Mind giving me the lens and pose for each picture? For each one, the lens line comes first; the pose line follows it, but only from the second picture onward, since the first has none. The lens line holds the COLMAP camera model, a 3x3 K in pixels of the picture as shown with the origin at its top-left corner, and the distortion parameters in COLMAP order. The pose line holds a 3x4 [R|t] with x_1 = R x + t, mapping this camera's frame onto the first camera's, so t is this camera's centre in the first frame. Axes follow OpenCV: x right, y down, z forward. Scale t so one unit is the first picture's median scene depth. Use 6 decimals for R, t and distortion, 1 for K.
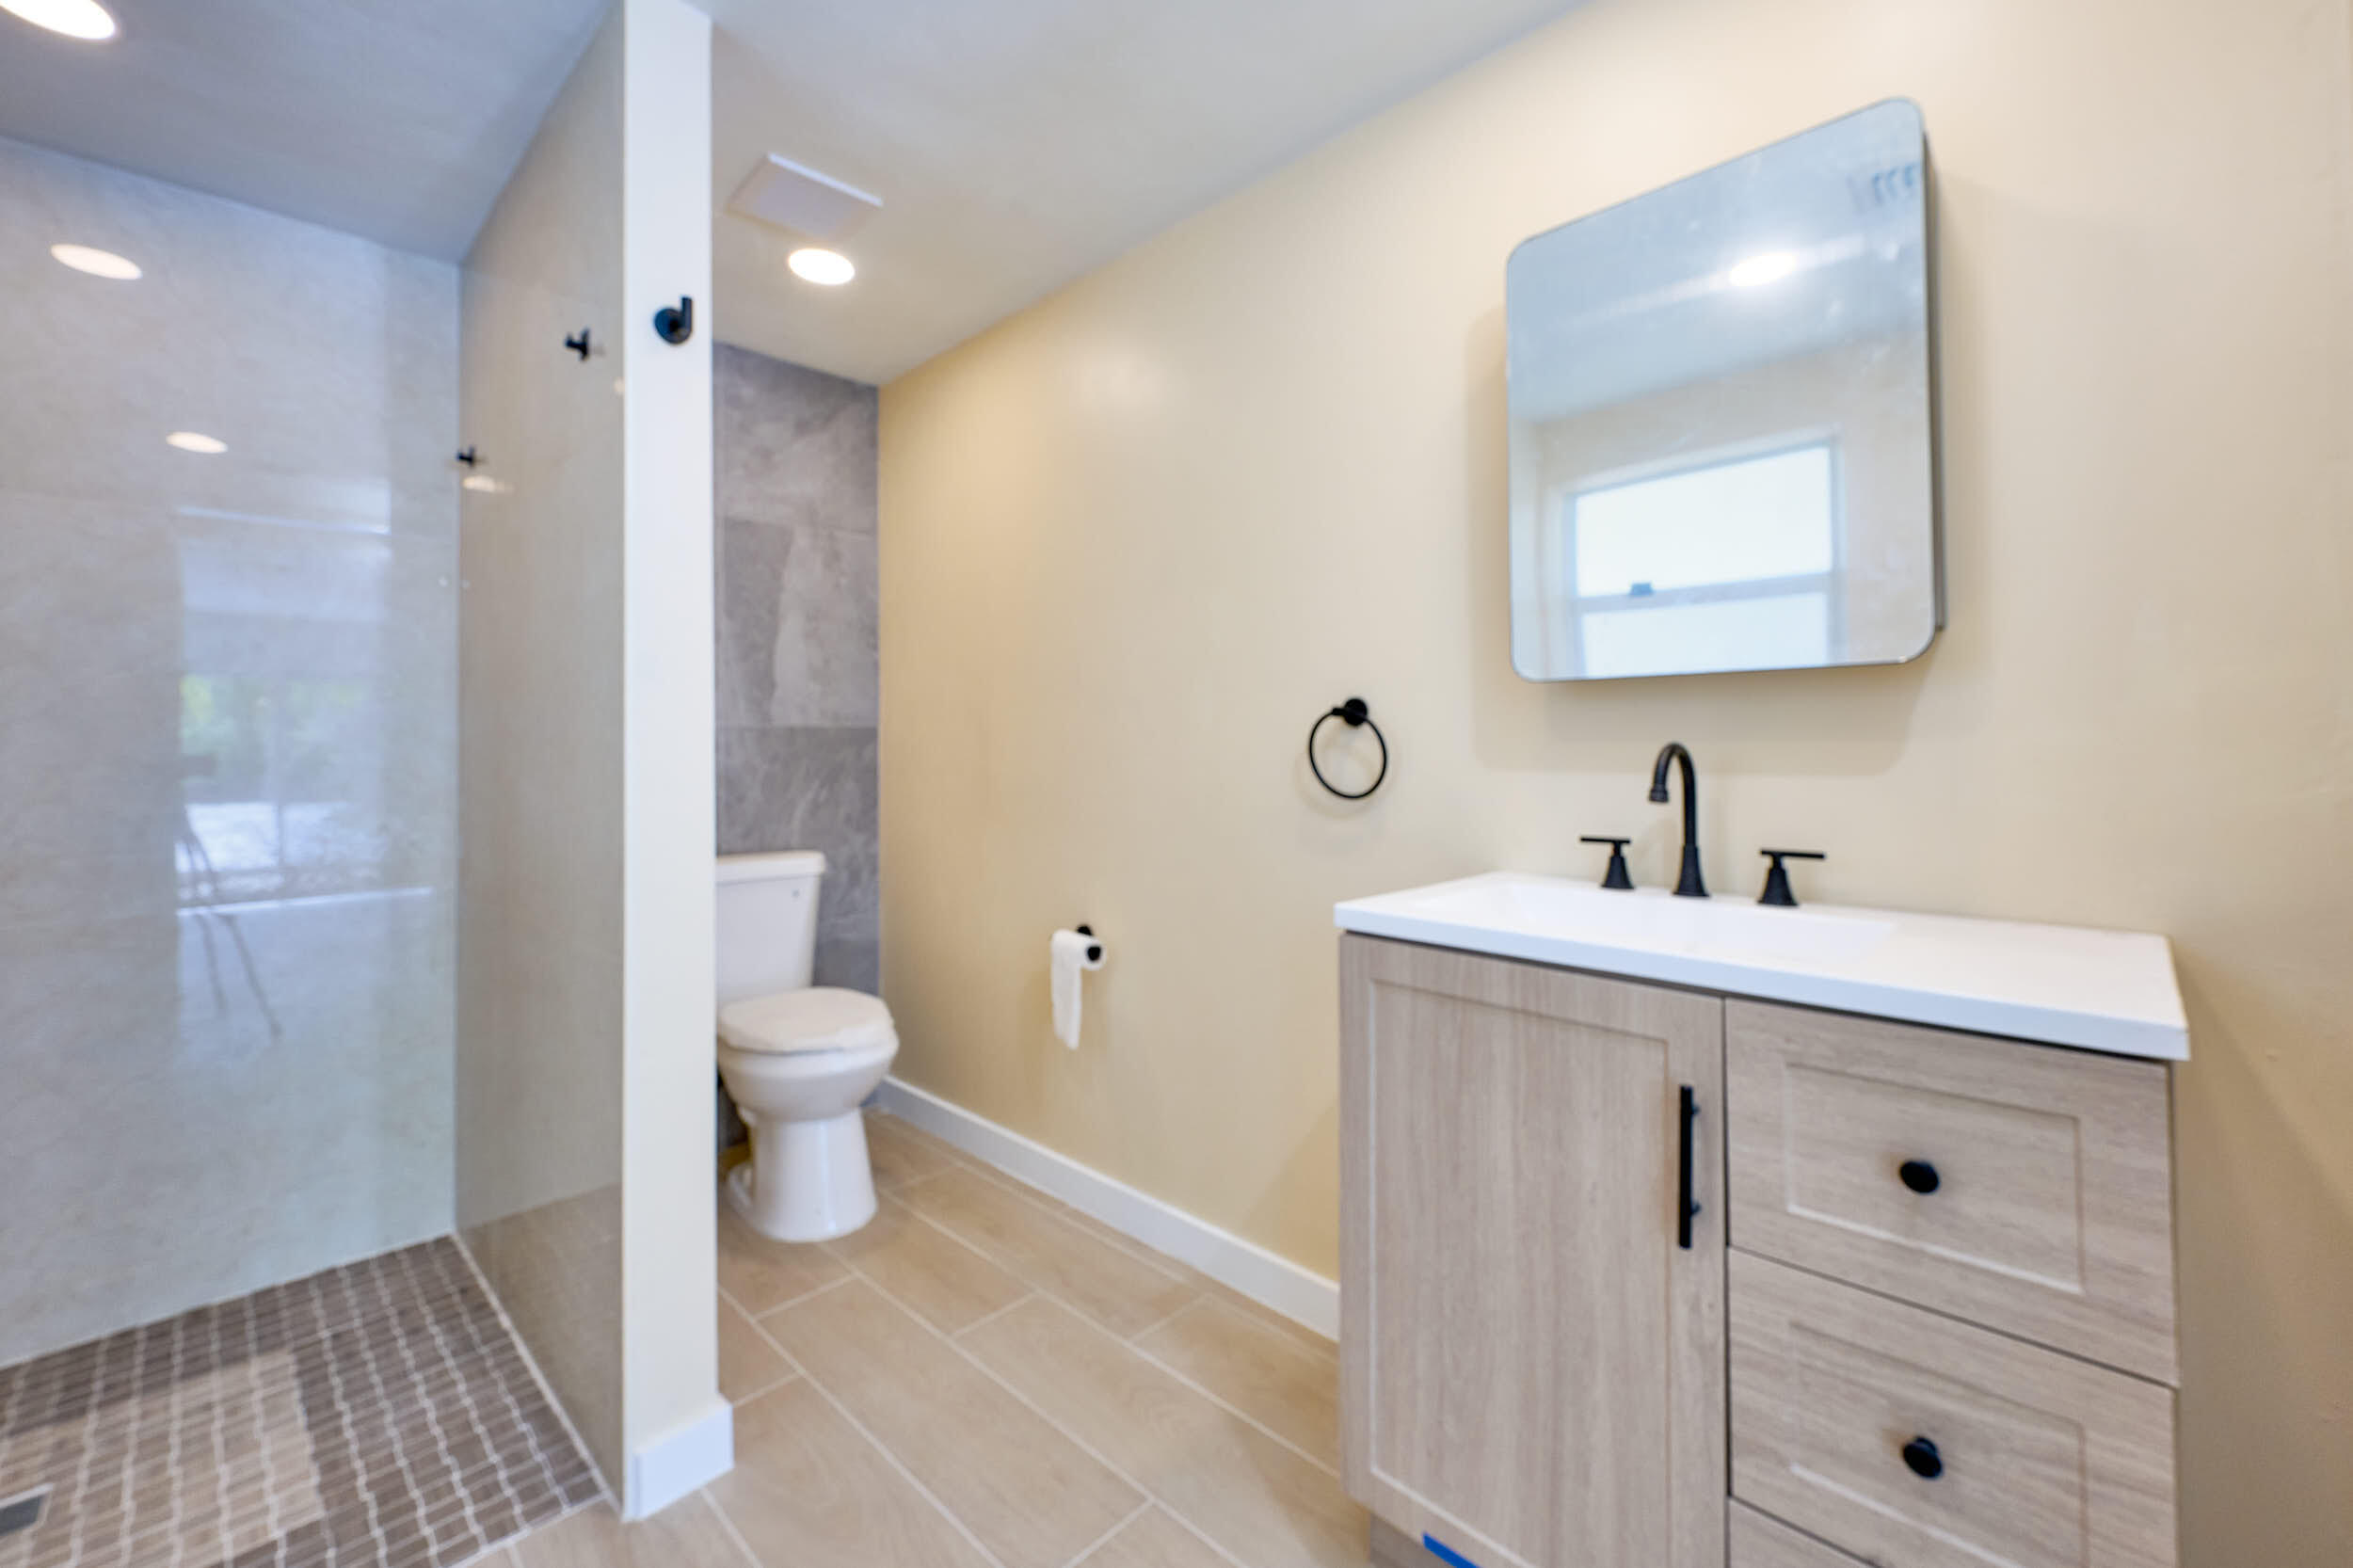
lens RADIAL K [[967.4, 0, 1181.5], [0, 967.4, 730.4], [0, 0, 1]] dist [-0.002437, -0.000203]
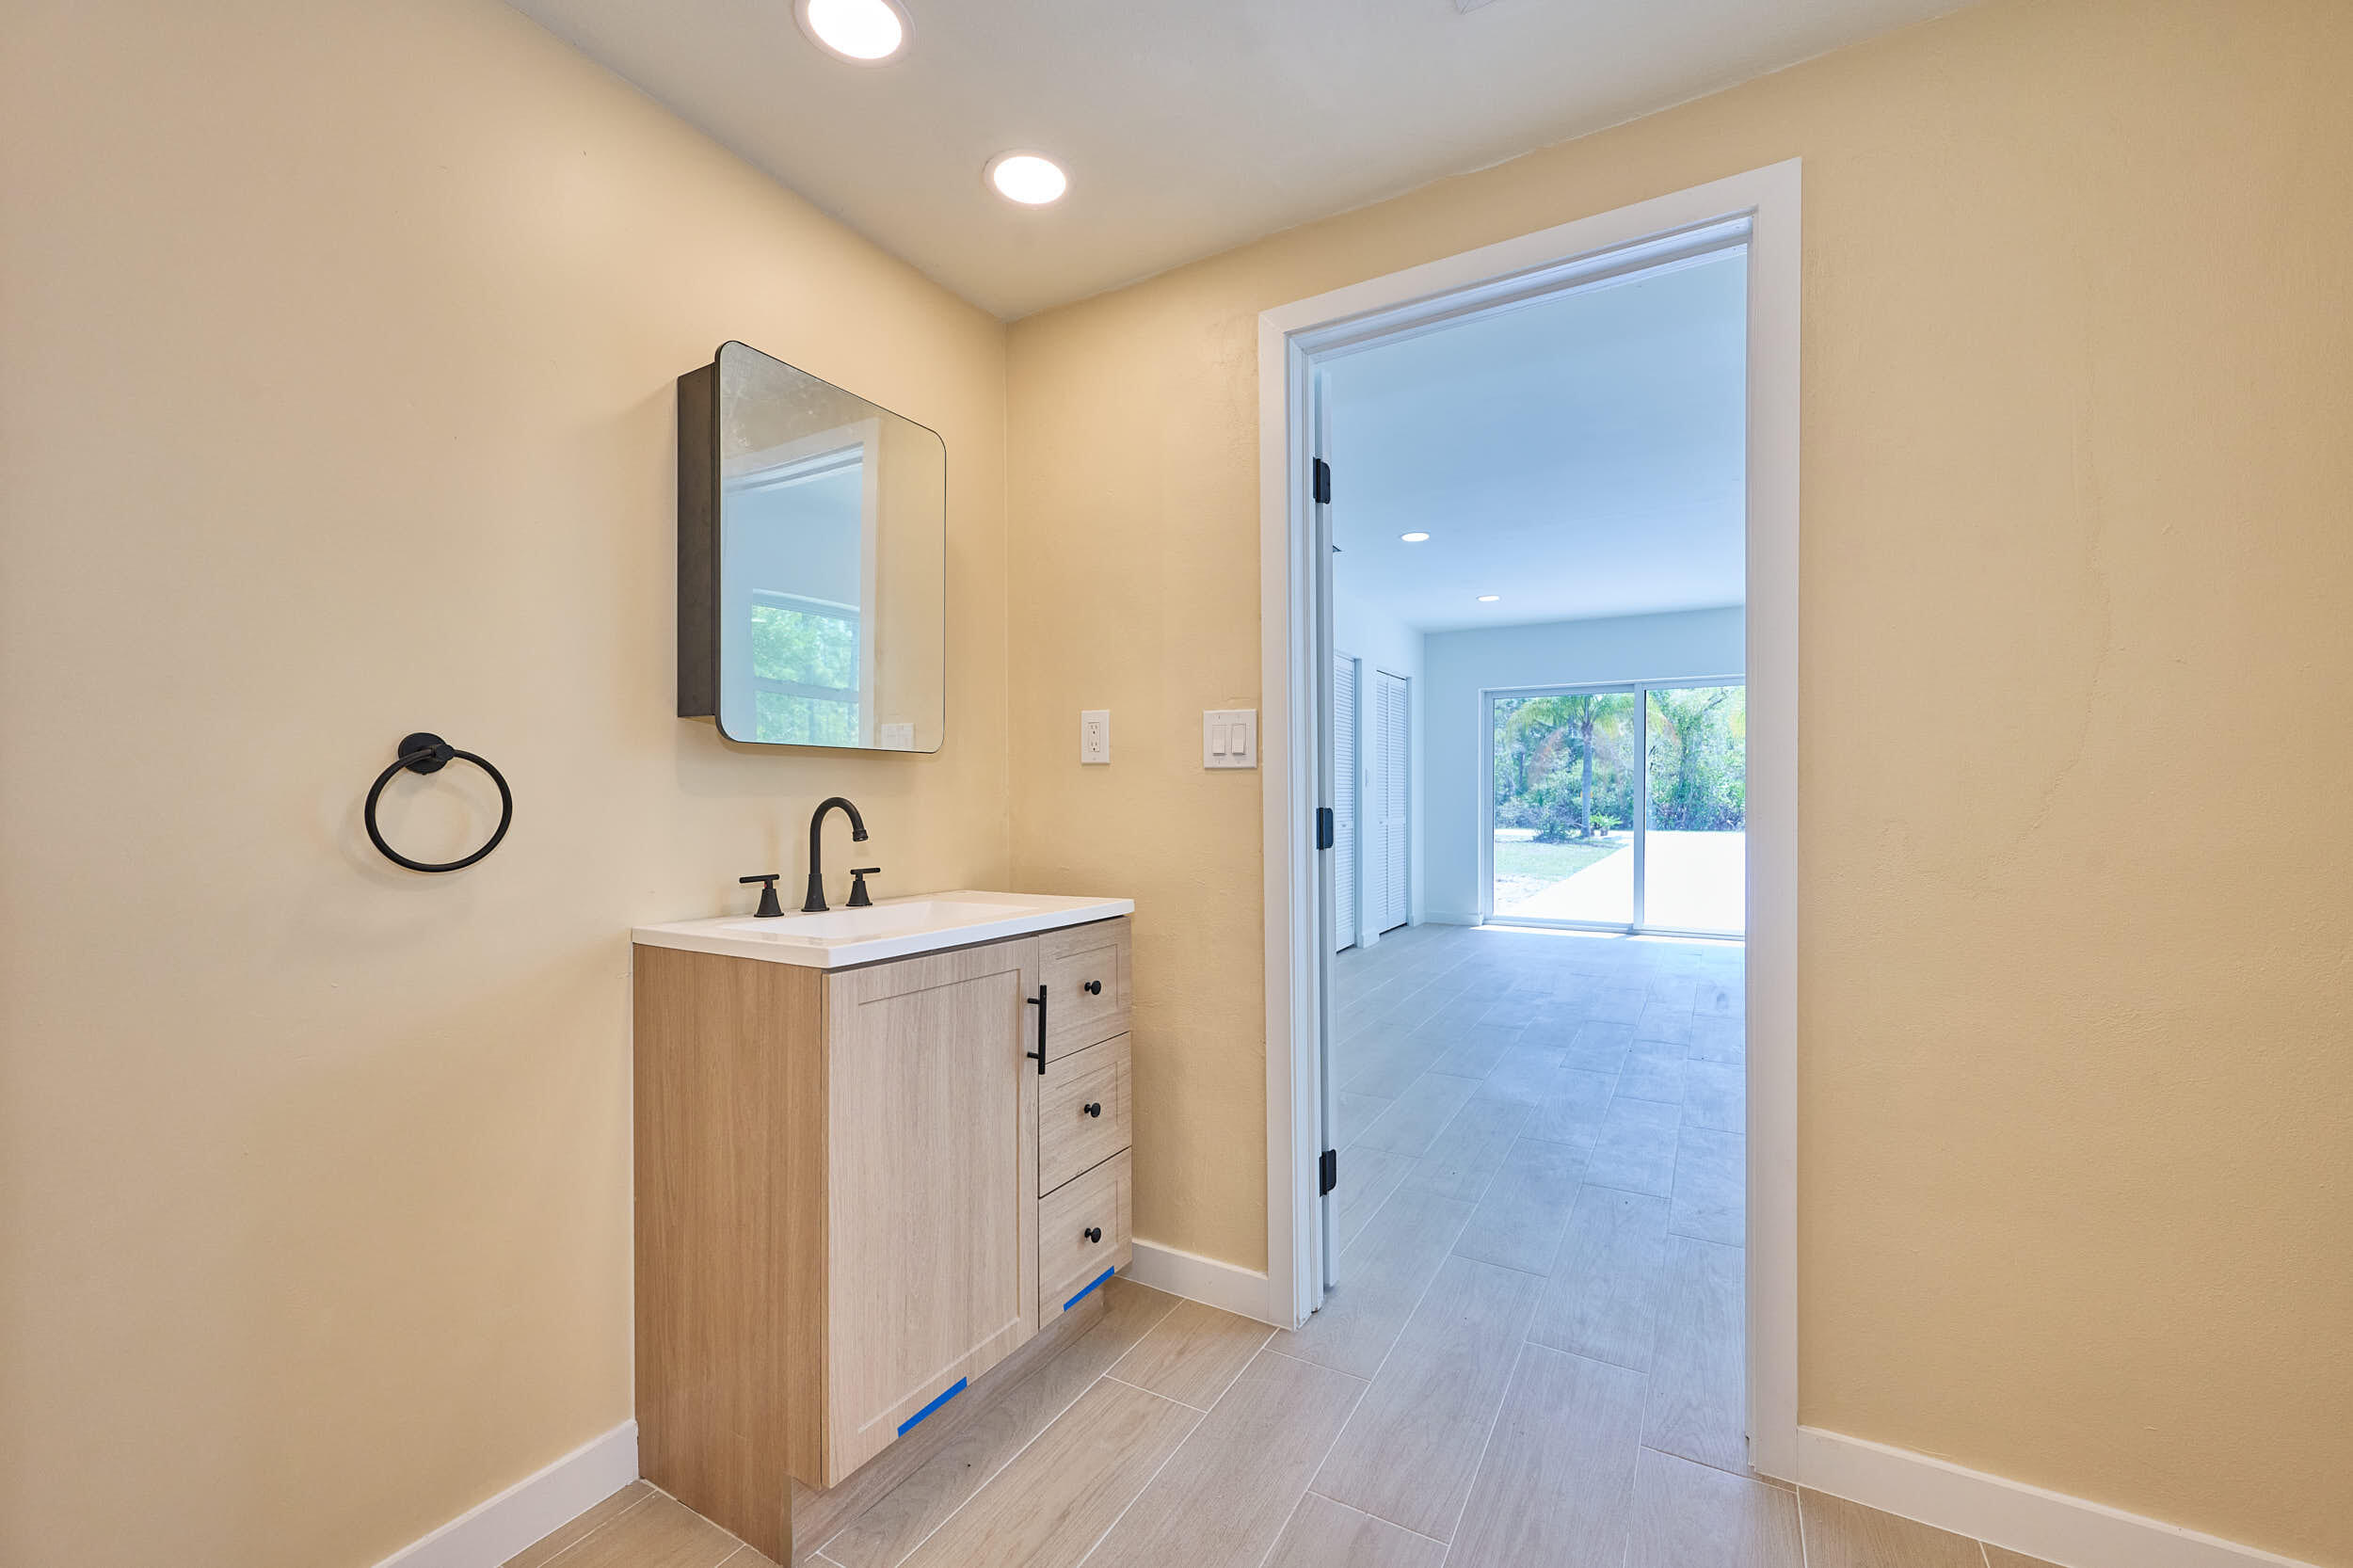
lens RADIAL K [[945.0, 0, 1174.7], [0, 945.0, 803.7], [0, 0, 1]] dist [-0.001328, -0.000143]
pose [[-0.246643, 0.002809, 0.969102, -1.077071], [-0.010990, 0.999923, -0.005695, 0.026970], [-0.969044, -0.012055, -0.246593, 1.016134]]
